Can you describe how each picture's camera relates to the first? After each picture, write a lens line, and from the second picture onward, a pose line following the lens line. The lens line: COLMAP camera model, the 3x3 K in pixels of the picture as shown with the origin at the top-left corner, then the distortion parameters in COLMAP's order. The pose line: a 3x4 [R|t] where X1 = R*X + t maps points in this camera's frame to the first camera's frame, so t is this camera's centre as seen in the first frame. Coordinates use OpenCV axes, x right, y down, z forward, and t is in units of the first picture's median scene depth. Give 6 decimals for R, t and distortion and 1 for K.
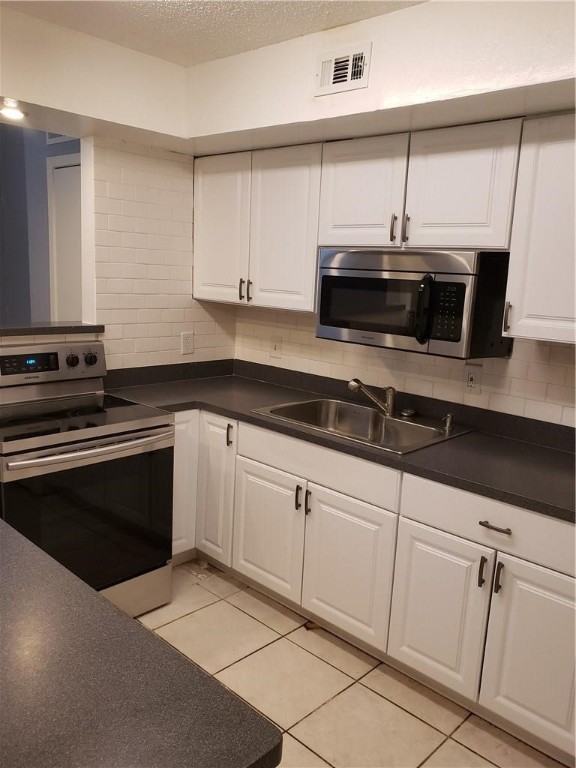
lens RADIAL K [[590.2, 0, 287.3], [0, 590.2, 388.7], [0, 0, 1]] dist [0.006355, -0.003222]
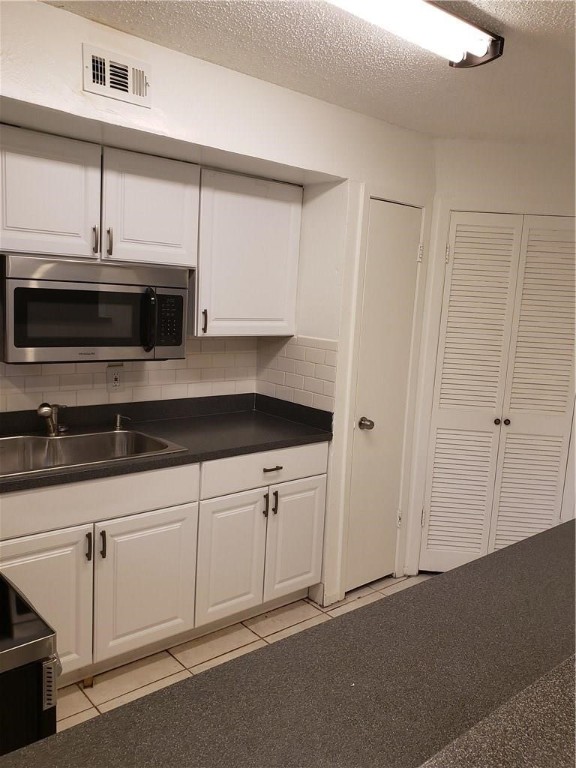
lens RADIAL K [[602.8, 0, 288.0], [0, 602.8, 384.0], [0, 0, 1]] dist [0.005182, 0.003937]
pose [[0.118396, -0.186794, 0.975239, -0.824669], [0.148285, 0.974459, 0.168642, -0.165218], [-0.981832, 0.124647, 0.143071, 0.592564]]
